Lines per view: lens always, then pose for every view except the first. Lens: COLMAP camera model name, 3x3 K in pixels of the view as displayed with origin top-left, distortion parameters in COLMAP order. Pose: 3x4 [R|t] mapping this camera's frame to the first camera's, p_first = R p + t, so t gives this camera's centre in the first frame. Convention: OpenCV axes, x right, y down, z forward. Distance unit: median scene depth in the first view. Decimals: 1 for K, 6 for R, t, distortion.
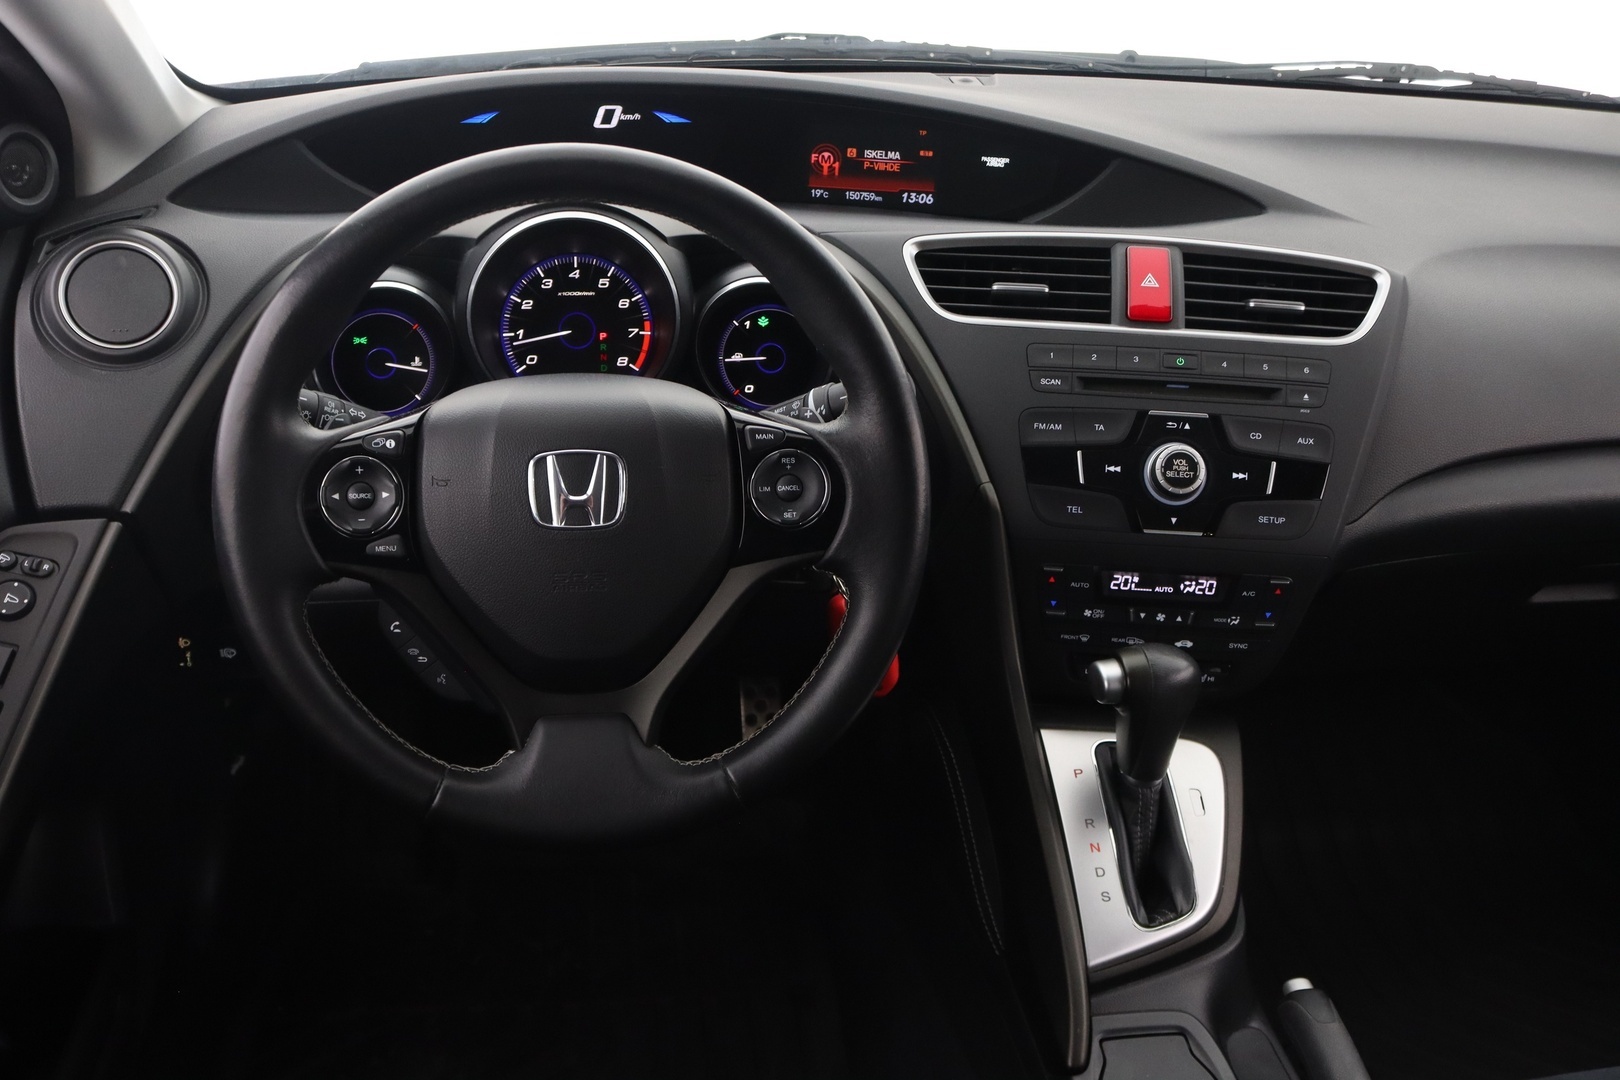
lens RADIAL K [[1566.8, 0, 812.0], [0, 1566.8, 565.4], [0, 0, 1]] dist [-0.113444, 0.127275]
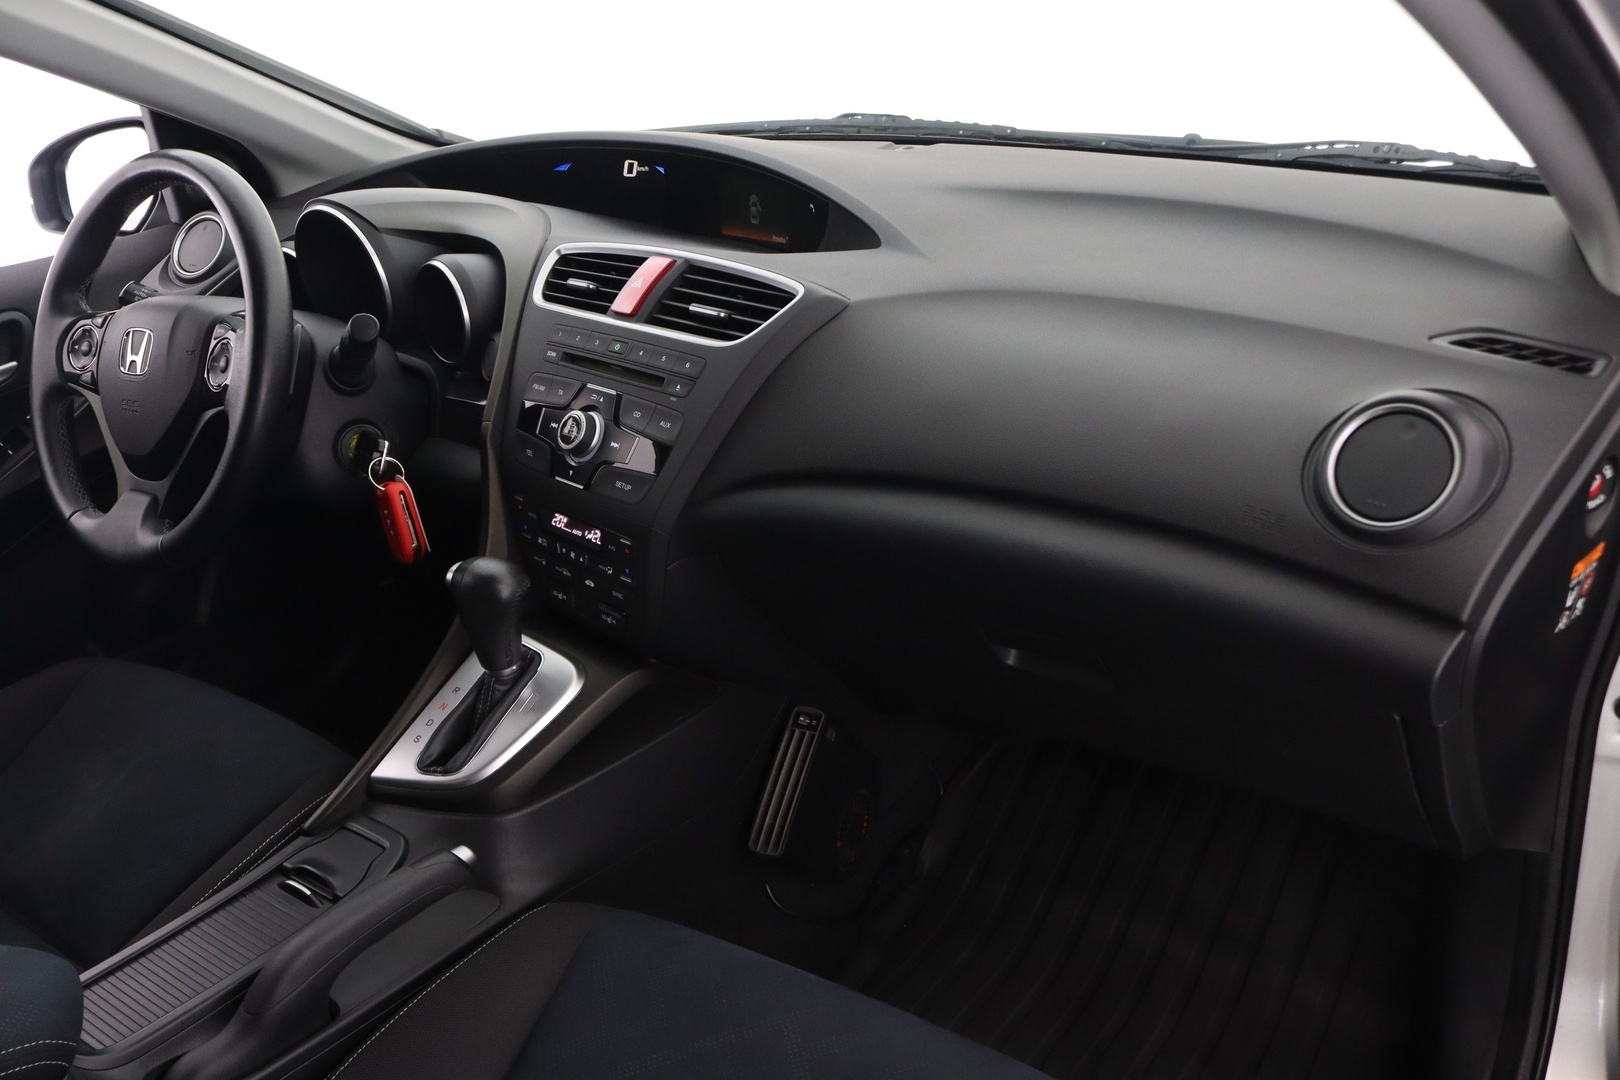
lens RADIAL K [[1400.8, 0, 783.4], [0, 1400.8, 540.6], [0, 0, 1]] dist [-0.098179, 0.006020]
pose [[0.721888, 0.192065, -0.664823, 1.051475], [-0.244083, 0.969637, 0.015091, -0.033483], [0.647535, 0.151377, 0.746849, 0.296179]]
